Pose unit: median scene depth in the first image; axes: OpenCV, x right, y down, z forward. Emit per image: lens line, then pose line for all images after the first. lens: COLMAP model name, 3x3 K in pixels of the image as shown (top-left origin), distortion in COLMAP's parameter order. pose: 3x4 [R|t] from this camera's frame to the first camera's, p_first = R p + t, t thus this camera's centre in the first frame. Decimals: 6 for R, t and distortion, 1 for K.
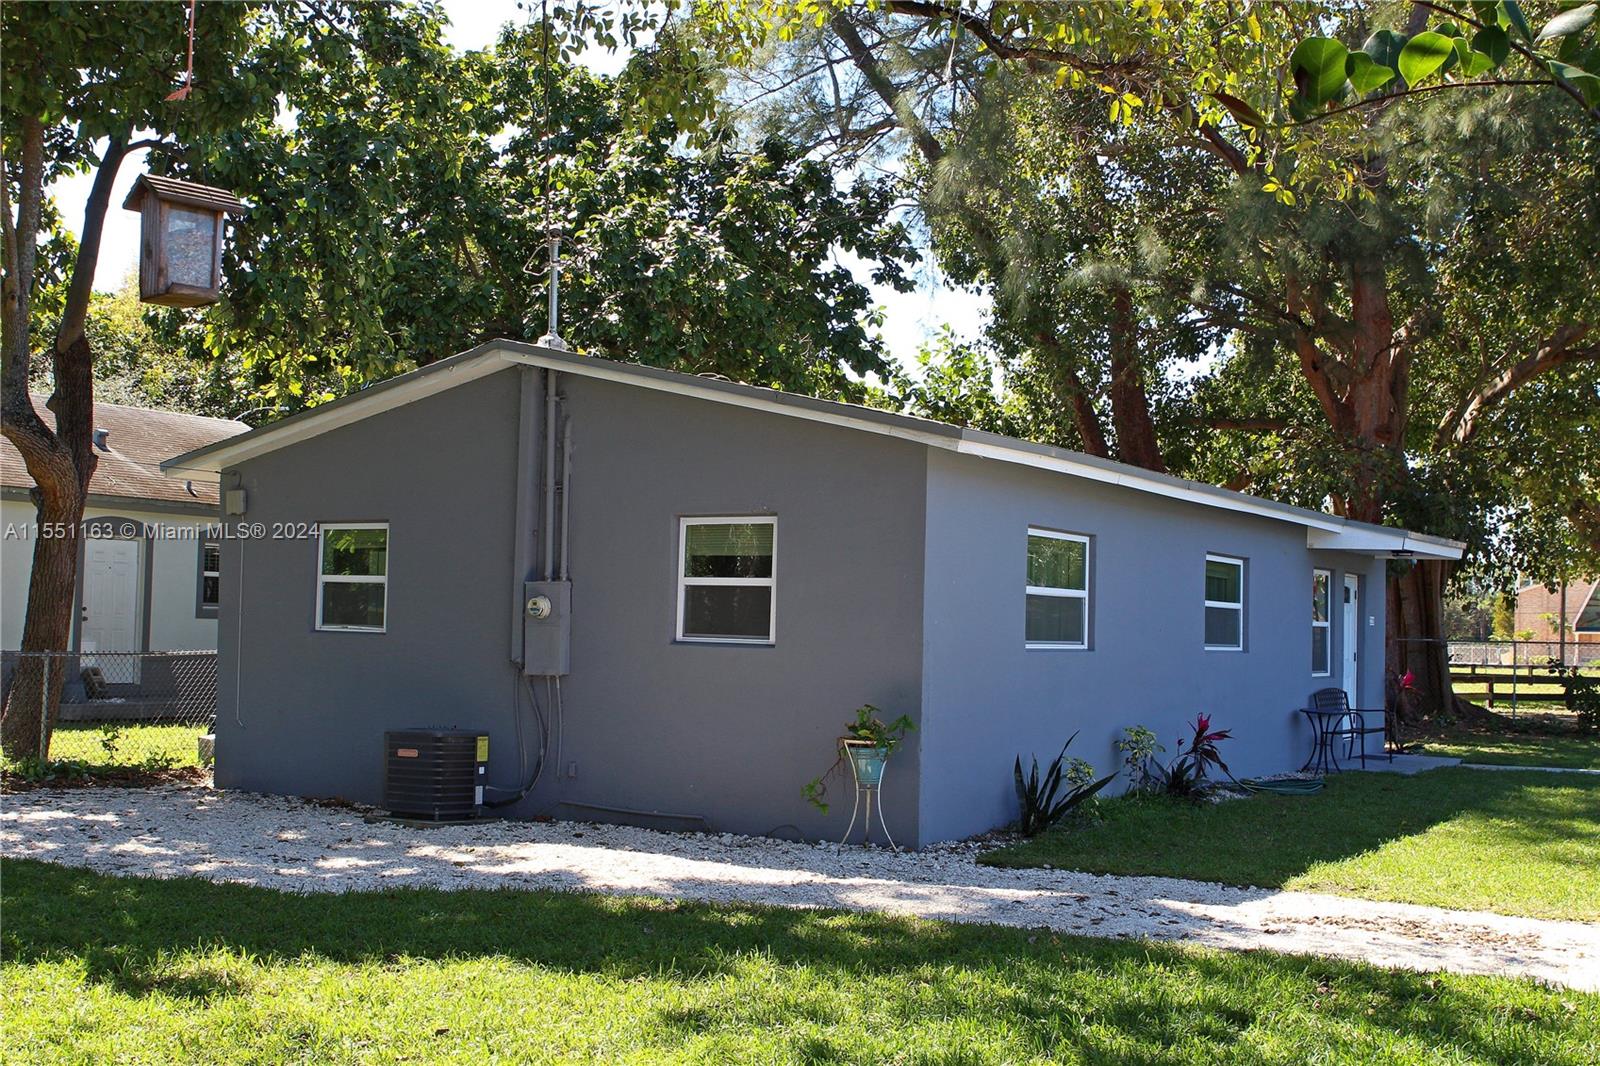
lens RADIAL K [[1741.6, 0, 800.0], [0, 1741.6, 533.0], [0, 0, 1]] dist [-0.100236, -0.012389]
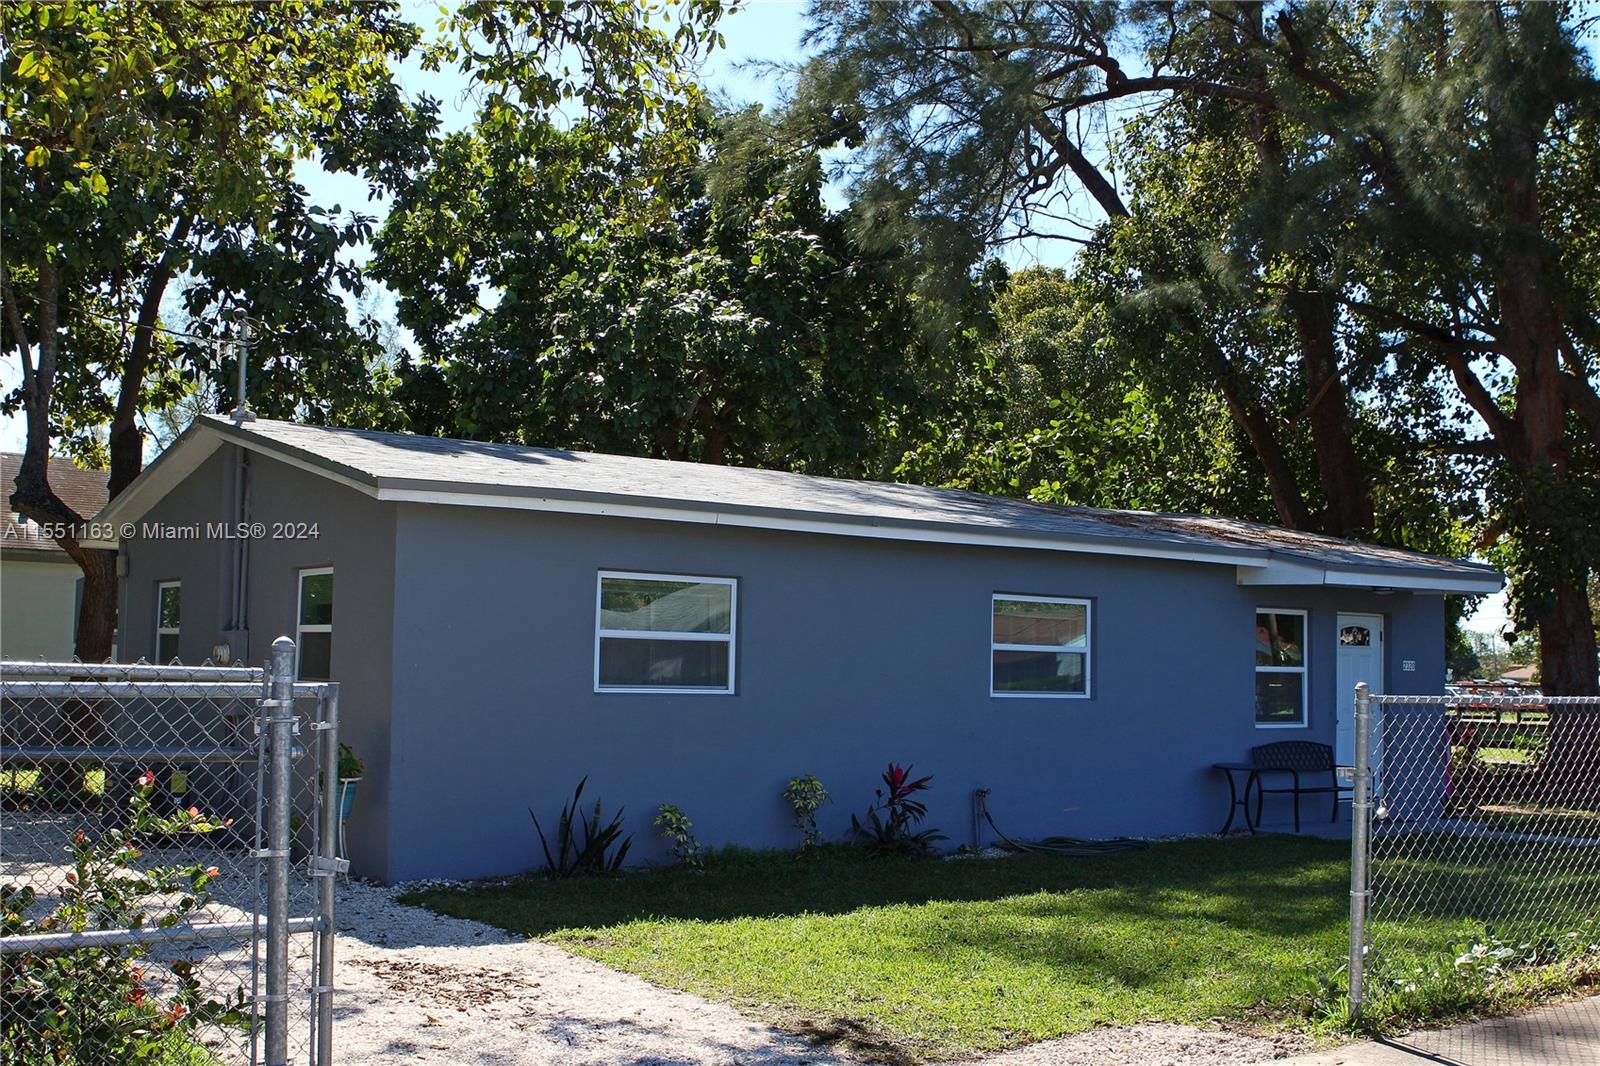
lens RADIAL K [[1741.6, 0, 800.0], [0, 1741.6, 533.0], [0, 0, 1]] dist [-0.100236, -0.012389]
pose [[0.930304, -0.032725, -0.365327, 0.533269], [0.021281, 0.999150, -0.035309, 0.011250], [0.366172, 0.025074, 0.930209, 0.098687]]
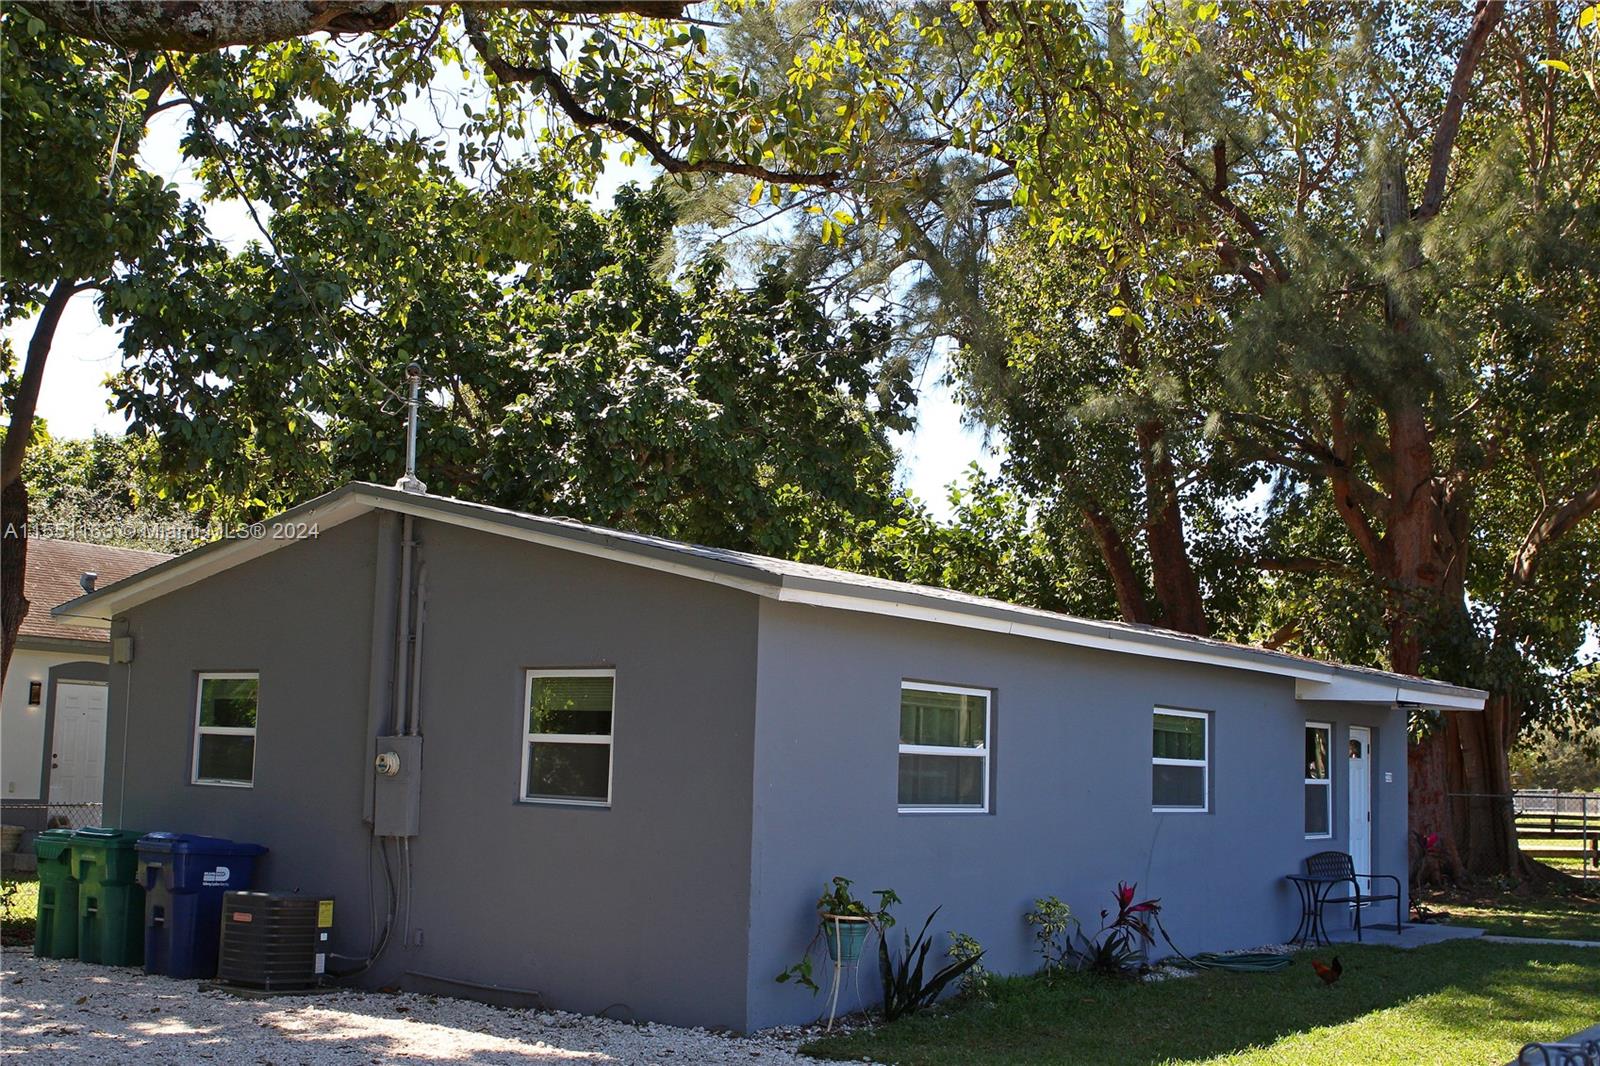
lens RADIAL K [[1775.1, 0, 800.0], [0, 1775.1, 533.0], [0, 0, 1]] dist [-0.087464, 0.016313]
pose [[0.997067, -0.004603, -0.076397, 0.132012], [-0.001539, 0.996782, -0.080143, -0.005265], [0.076520, 0.080026, 0.993851, 0.045795]]
